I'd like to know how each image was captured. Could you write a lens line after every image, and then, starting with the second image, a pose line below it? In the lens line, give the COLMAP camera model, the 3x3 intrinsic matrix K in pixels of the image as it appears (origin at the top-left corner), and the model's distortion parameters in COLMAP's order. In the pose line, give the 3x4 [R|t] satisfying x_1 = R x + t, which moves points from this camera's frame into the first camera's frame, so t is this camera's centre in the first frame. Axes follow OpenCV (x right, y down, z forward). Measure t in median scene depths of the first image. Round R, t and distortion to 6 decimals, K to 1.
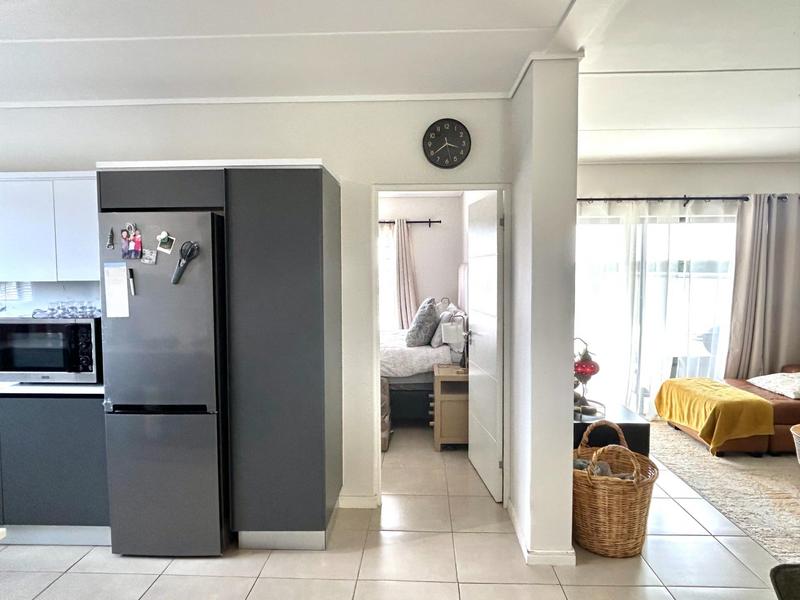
lens RADIAL K [[499.6, 0, 400.0], [0, 499.6, 300.0], [0, 0, 1]] dist [-0.002157, -0.000417]
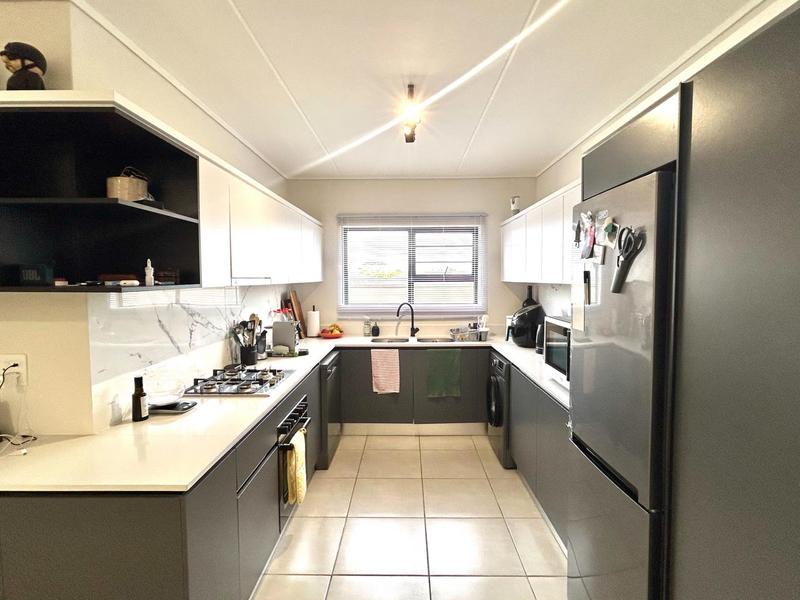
lens RADIAL K [[406.6, 0, 400.0], [0, 406.6, 300.0], [0, 0, 1]] dist [-0.000594, -0.000589]
pose [[0.019120, 0.063999, -0.997767, 0.095586], [-0.058277, 0.996324, 0.062790, -0.039358], [0.998117, 0.056946, 0.022779, 0.688594]]
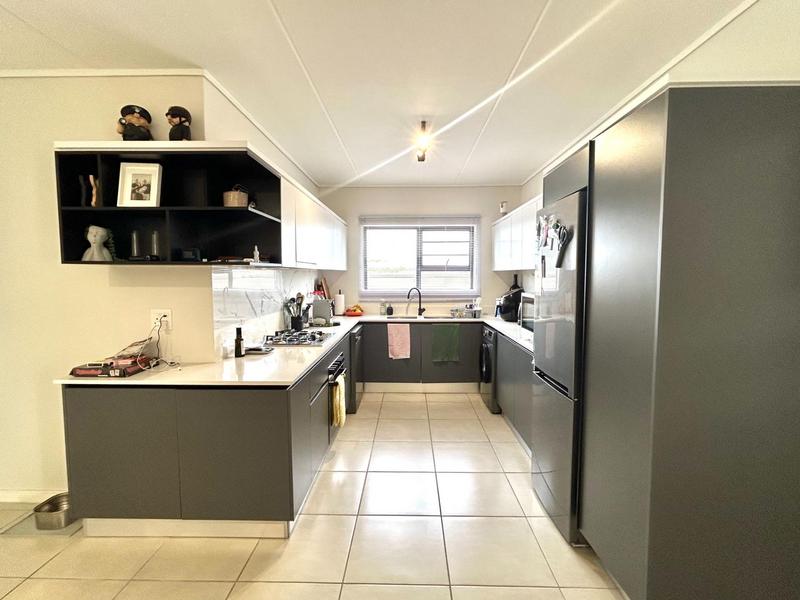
lens RADIAL K [[381.0, 0, 400.0], [0, 381.0, 300.0], [0, 0, 1]] dist [-0.004262, -0.000327]
pose [[0.012067, 0.076219, -0.997018, 0.360782], [-0.061742, 0.995245, 0.075336, -0.003027], [0.998019, 0.060649, 0.016716, 0.647813]]
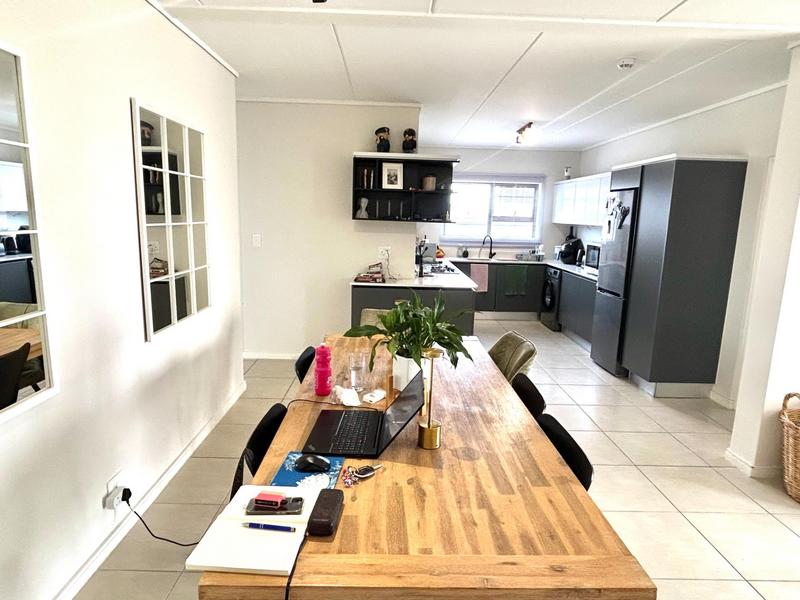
lens RADIAL K [[488.4, 0, 400.0], [0, 488.4, 300.0], [0, 0, 1]] dist [0.000256, -0.000410]
pose [[0.046060, 0.185136, -0.981633, 1.418493], [-0.089952, 0.979452, 0.180504, -0.026581], [0.994880, 0.079986, 0.061767, 0.055329]]
